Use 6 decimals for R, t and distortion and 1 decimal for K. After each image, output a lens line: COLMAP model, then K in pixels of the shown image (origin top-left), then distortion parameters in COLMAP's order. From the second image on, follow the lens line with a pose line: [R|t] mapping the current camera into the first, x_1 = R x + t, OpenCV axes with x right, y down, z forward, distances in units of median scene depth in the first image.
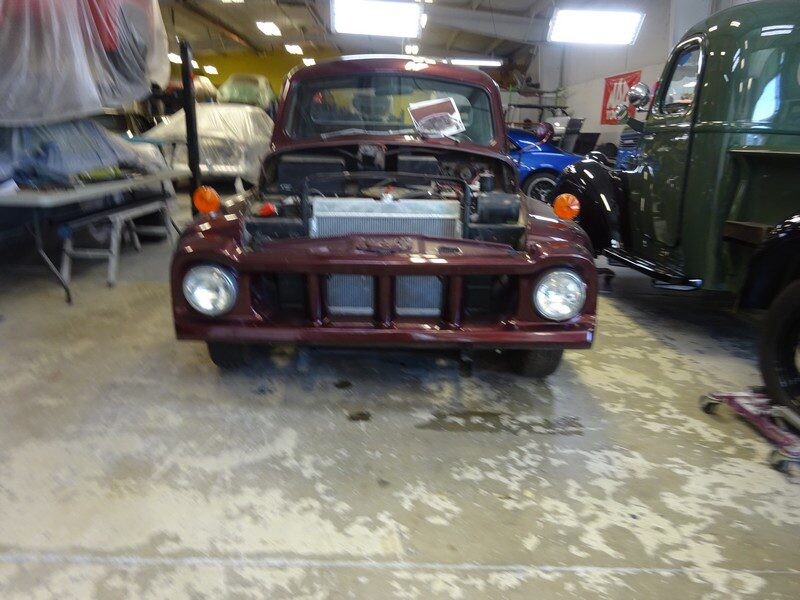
lens RADIAL K [[580.5, 0, 400.0], [0, 580.5, 300.0], [0, 0, 1]] dist [0.001177, -0.005236]
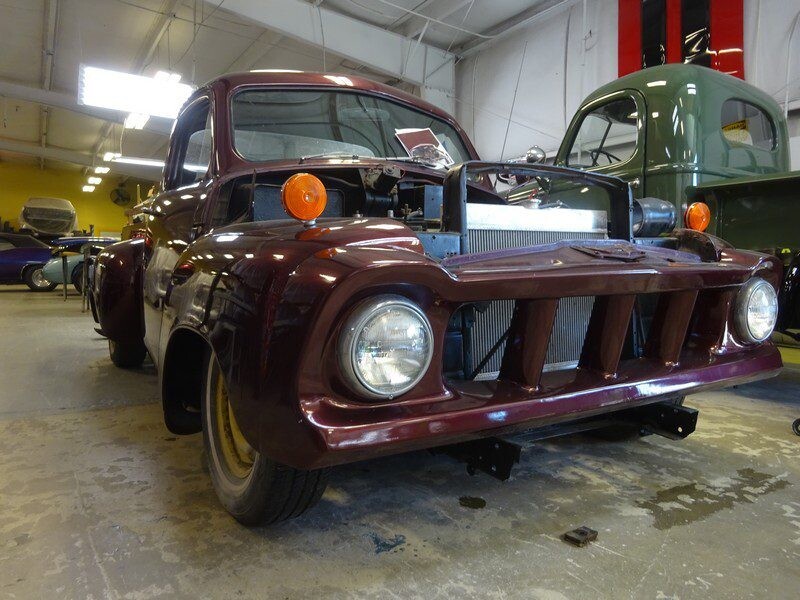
lens RADIAL K [[580.5, 0, 400.0], [0, 580.5, 300.0], [0, 0, 1]] dist [0.001177, -0.005236]
pose [[0.856429, -0.059665, 0.512806, -0.475965], [0.163440, 0.973544, -0.159688, 0.019817], [-0.489711, 0.220574, 0.843522, 0.458779]]
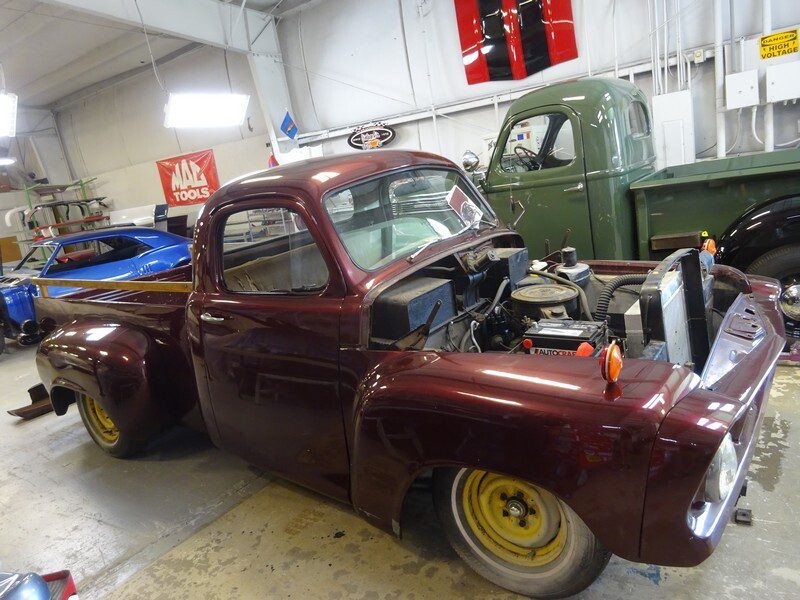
lens RADIAL K [[580.5, 0, 400.0], [0, 580.5, 300.0], [0, 0, 1]] dist [0.001177, -0.005236]
pose [[0.590022, -0.294141, 0.751901, -0.857563], [0.382584, 0.921941, 0.060444, -0.329413], [-0.710987, 0.252002, 0.656500, 0.622857]]
